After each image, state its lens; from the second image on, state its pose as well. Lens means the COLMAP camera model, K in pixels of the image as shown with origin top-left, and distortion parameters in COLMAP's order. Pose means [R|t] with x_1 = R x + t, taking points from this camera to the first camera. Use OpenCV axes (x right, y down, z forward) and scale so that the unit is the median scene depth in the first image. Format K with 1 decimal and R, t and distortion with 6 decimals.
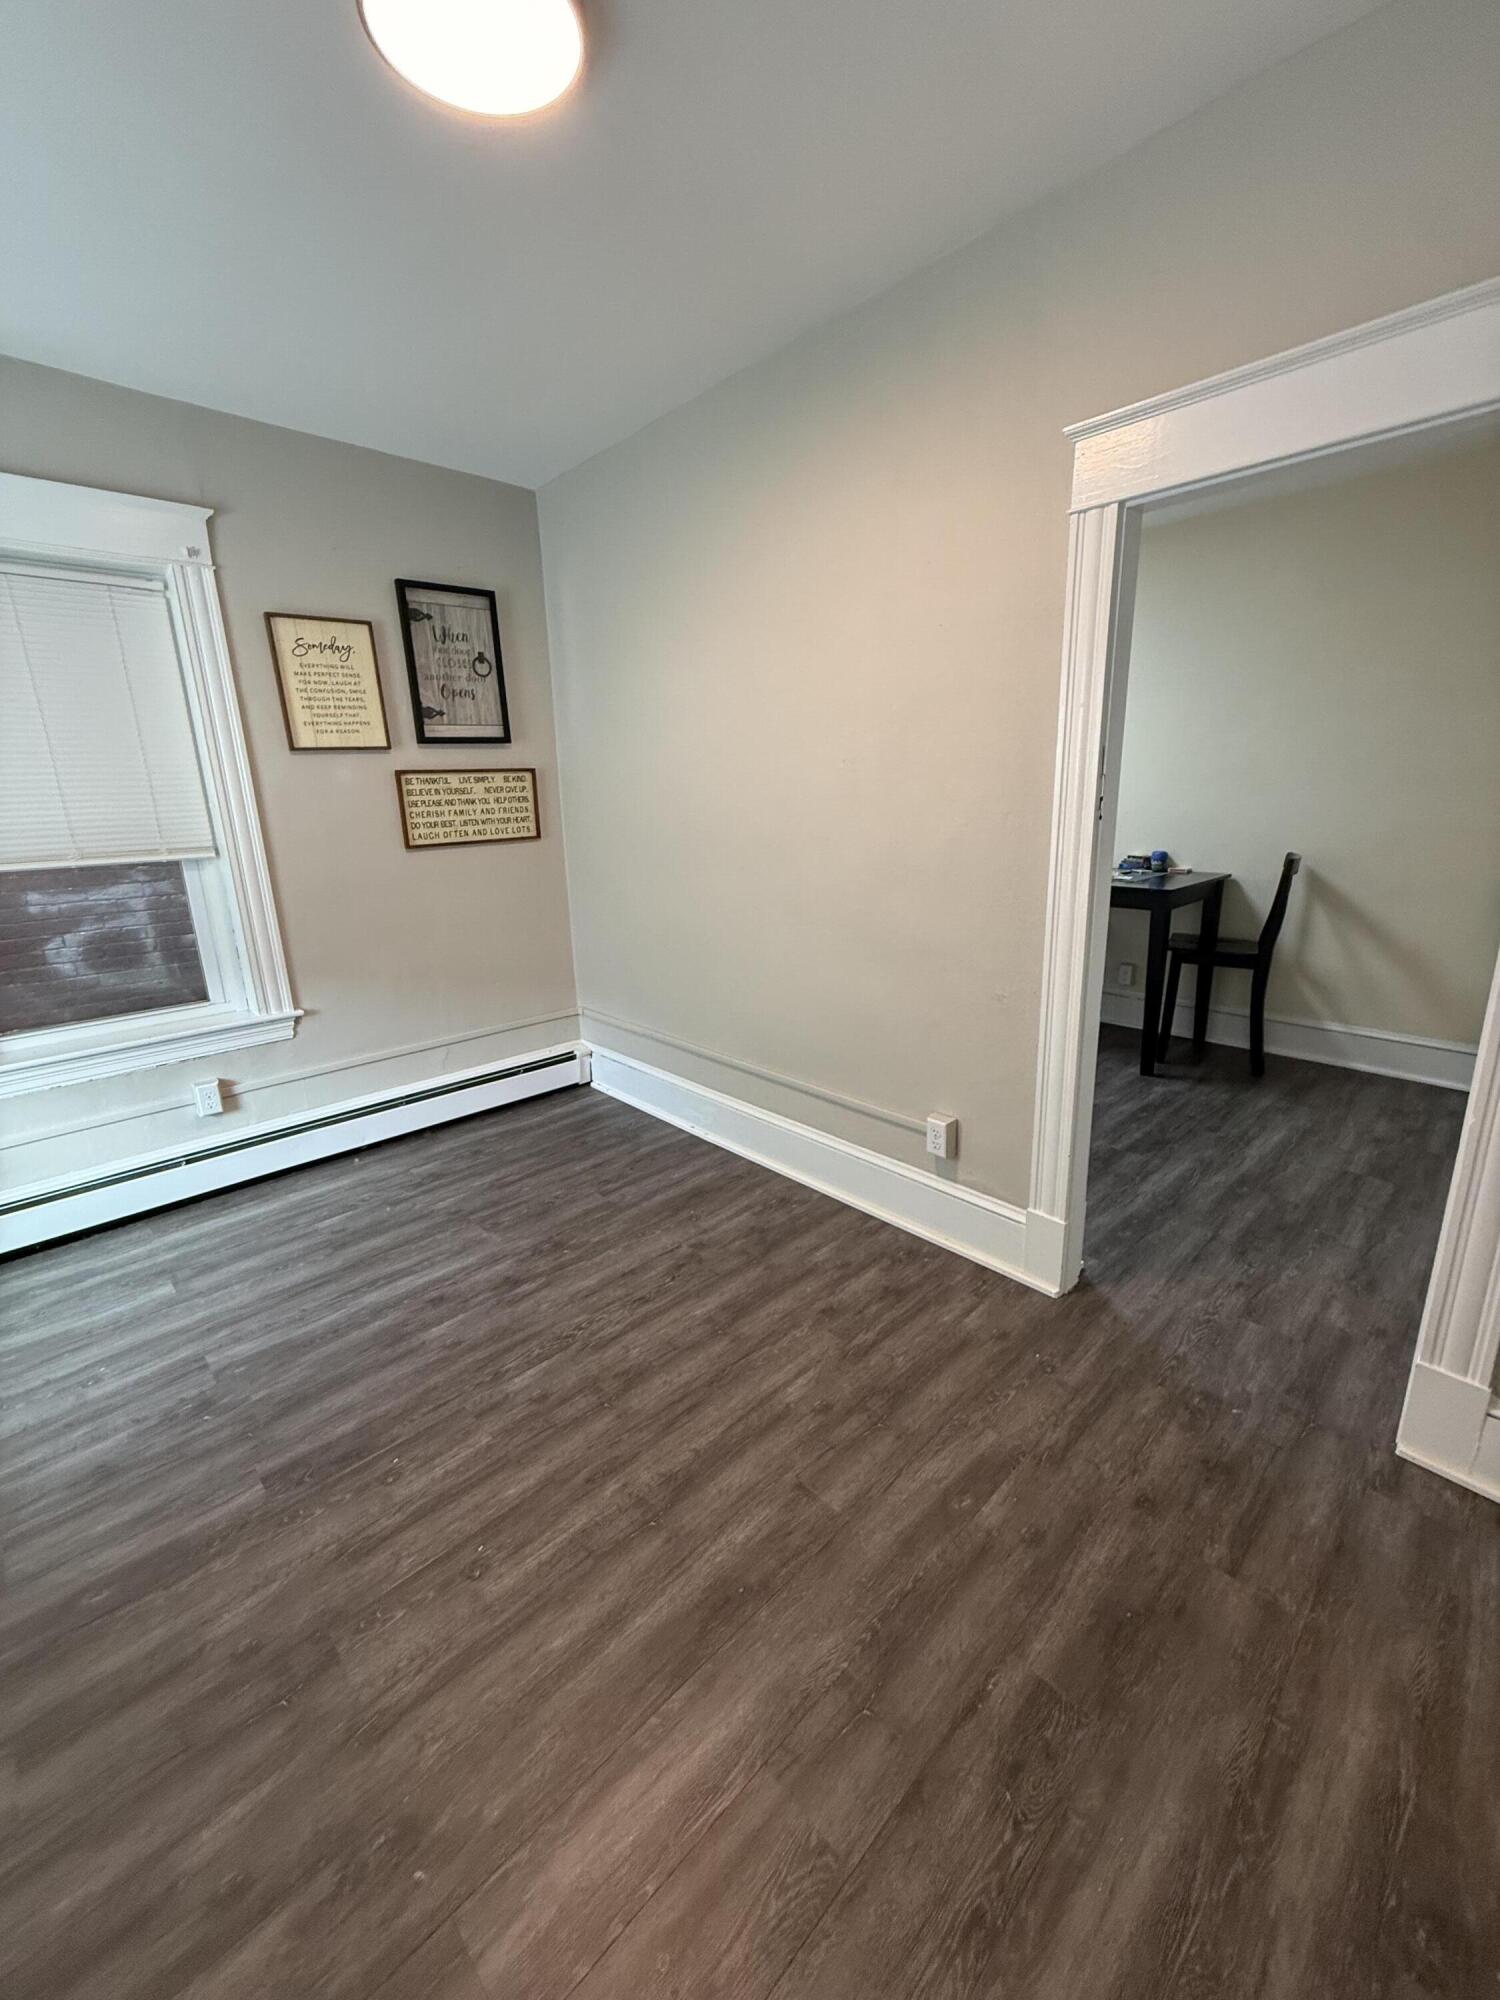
lens RADIAL K [[795.2, 0, 750.1], [0, 795.2, 992.6], [0, 0, 1]] dist [-0.000545, 0.000524]
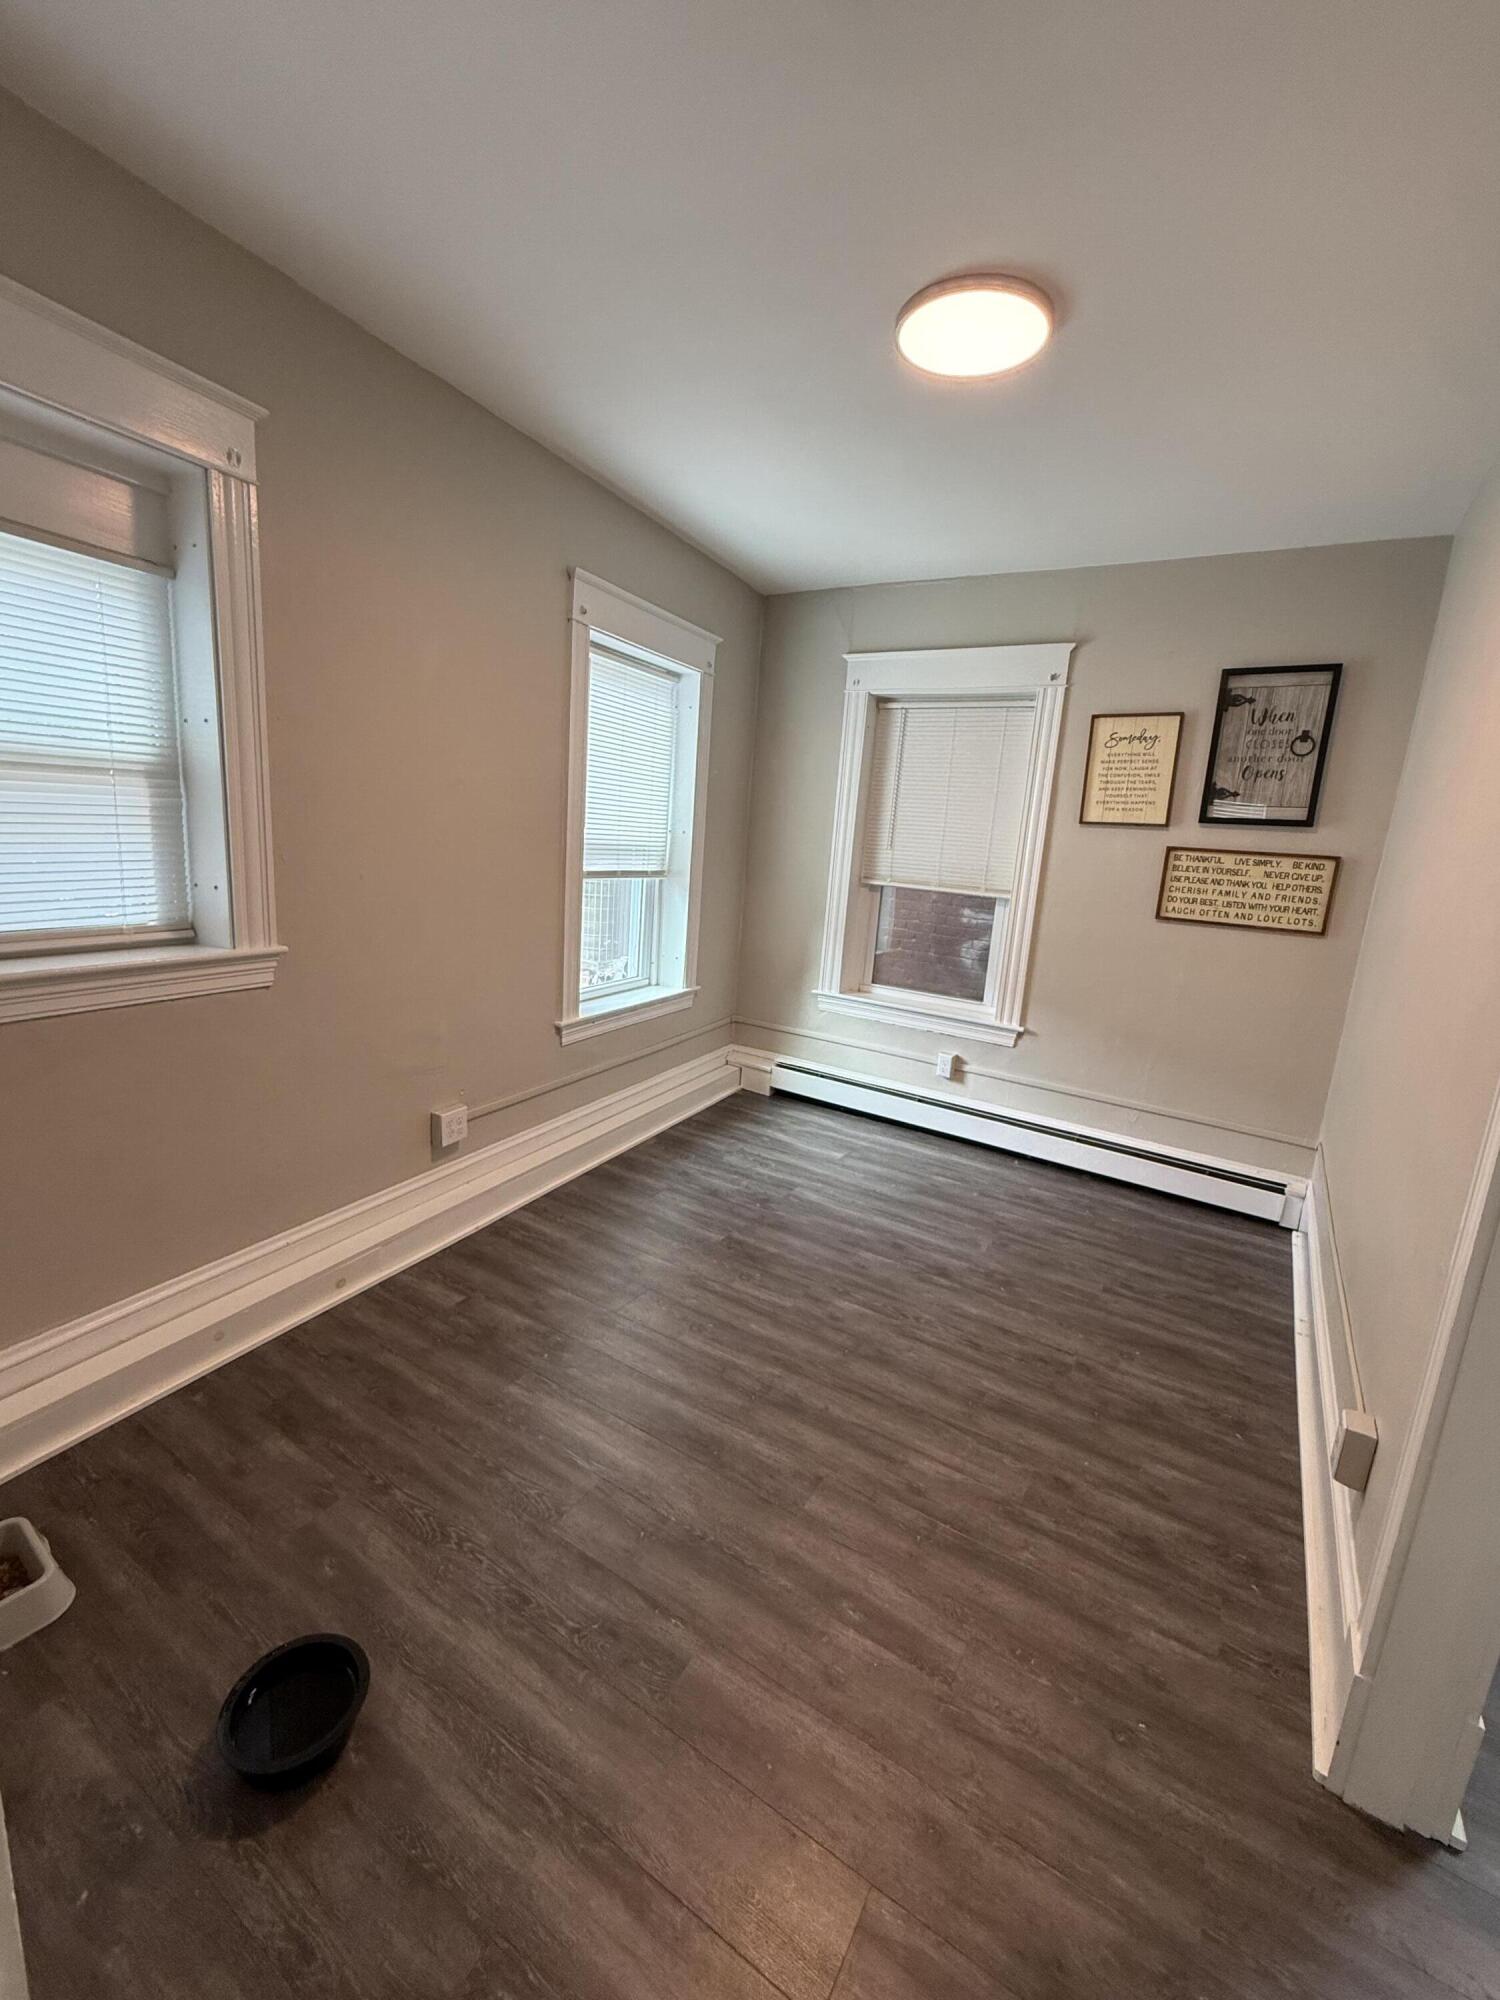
lens RADIAL K [[822.8, 0, 752.6], [0, 822.8, 1000.4], [0, 0, 1]] dist [-0.001218, 0.000209]
pose [[0.254072, 0.244015, -0.935897, 0.544996], [-0.317396, 0.935098, 0.157642, -0.091361], [0.913623, 0.256998, 0.315032, 0.215737]]
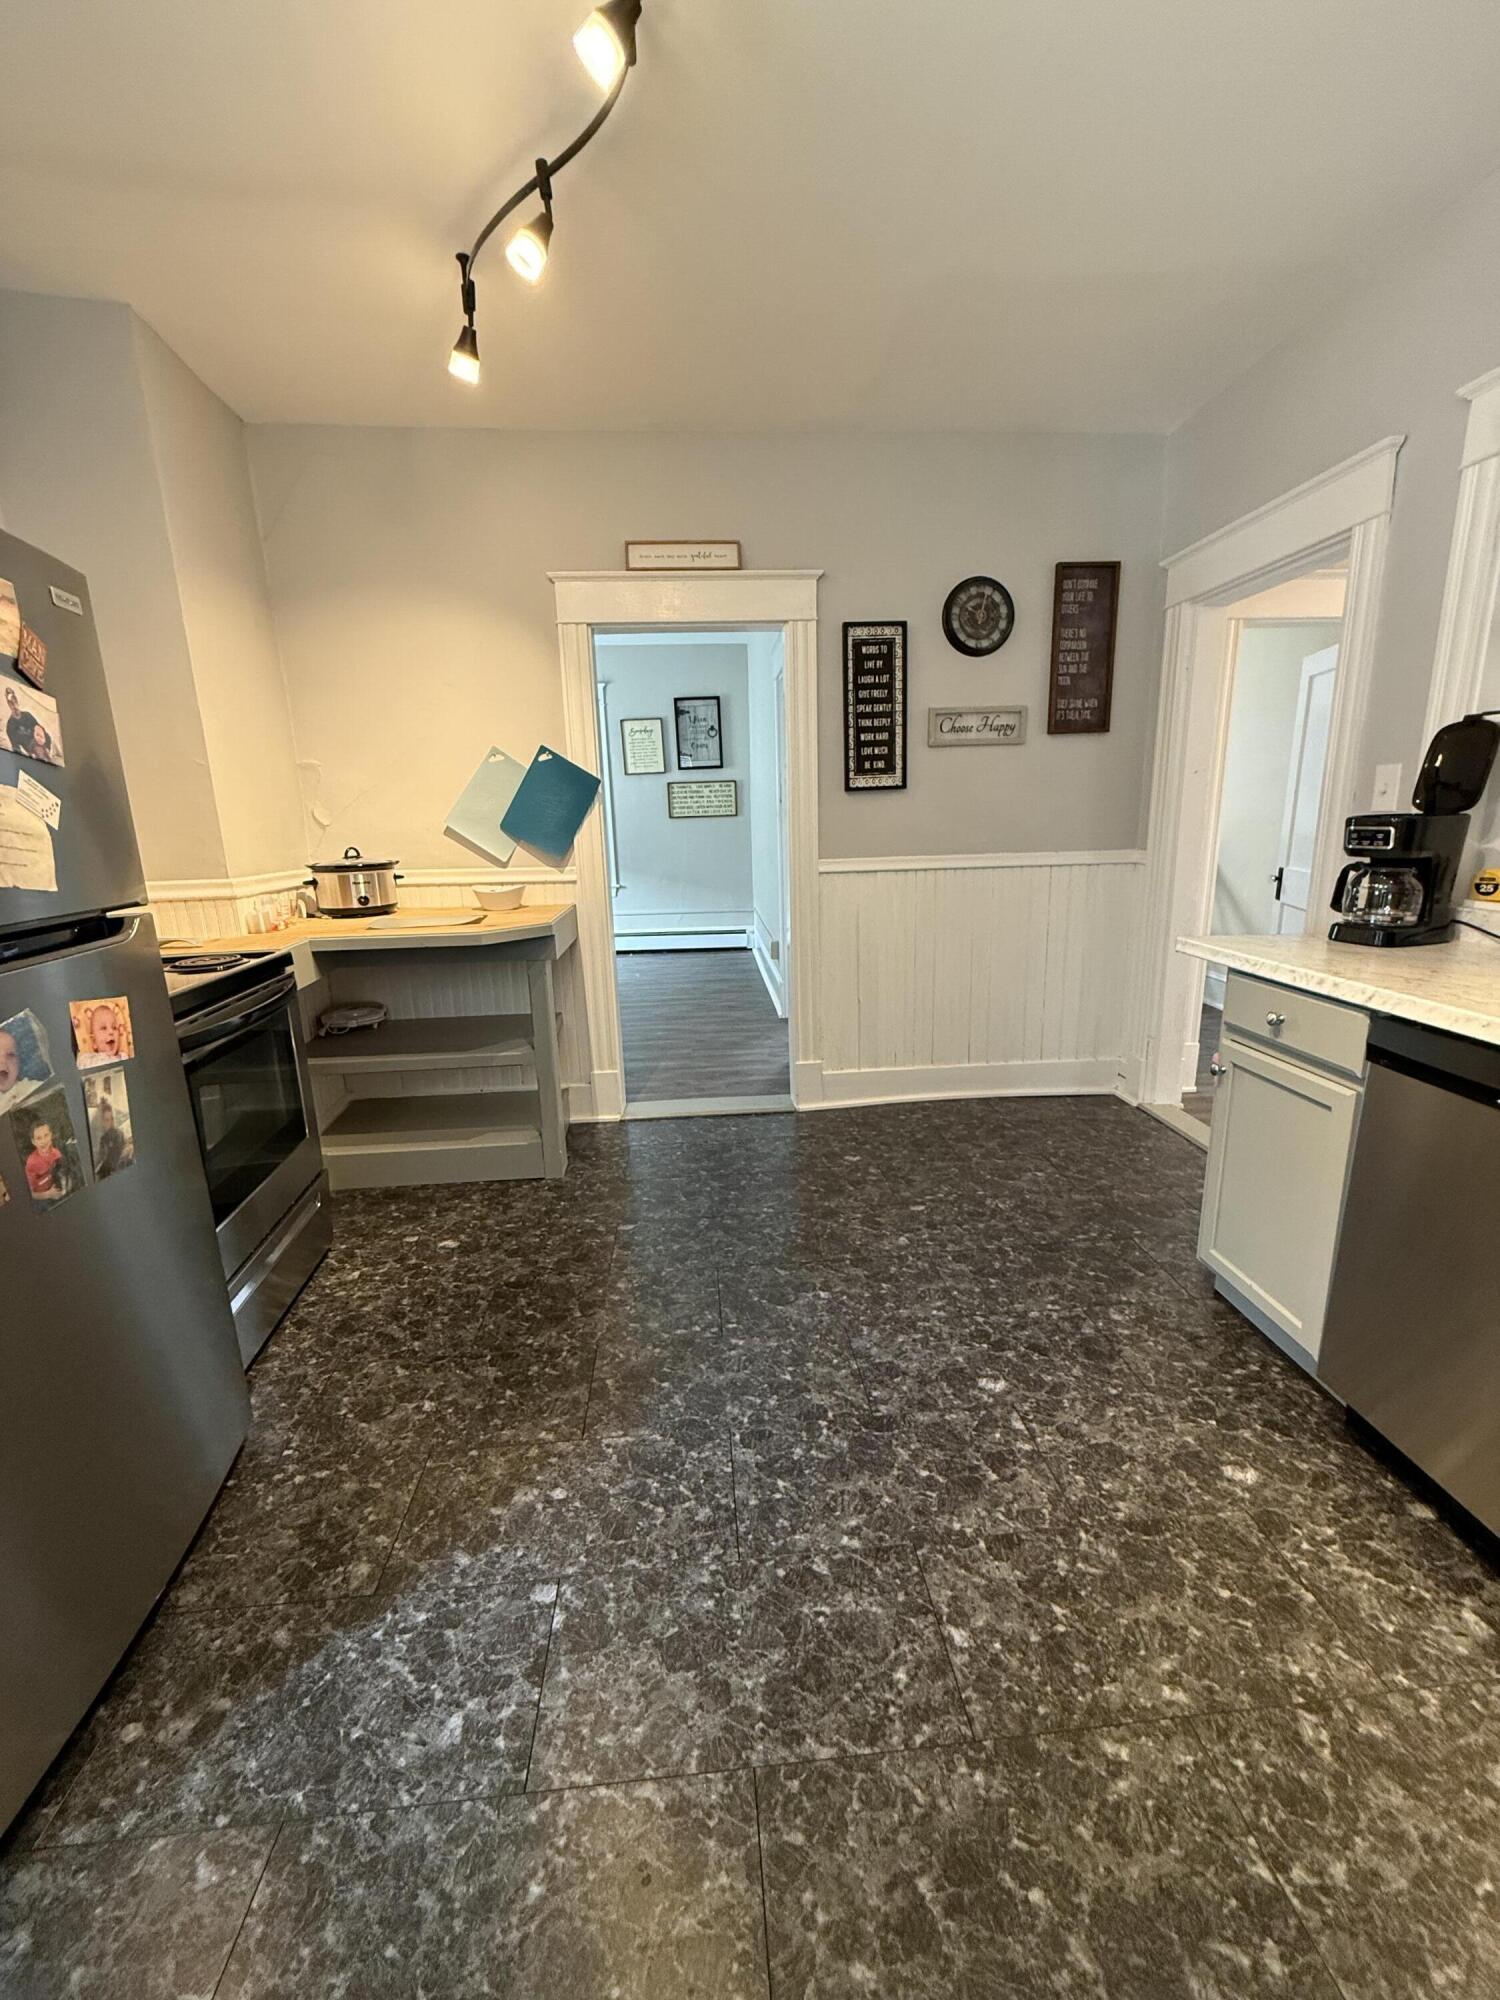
lens RADIAL K [[795.2, 0, 750.1], [0, 795.2, 992.6], [0, 0, 1]] dist [-0.000545, 0.000524]
pose [[0.775209, 0.153657, -0.612732, 1.302646], [-0.154725, 0.986606, 0.051661, 0.164191], [0.612463, 0.054757, 0.788601, -0.636597]]
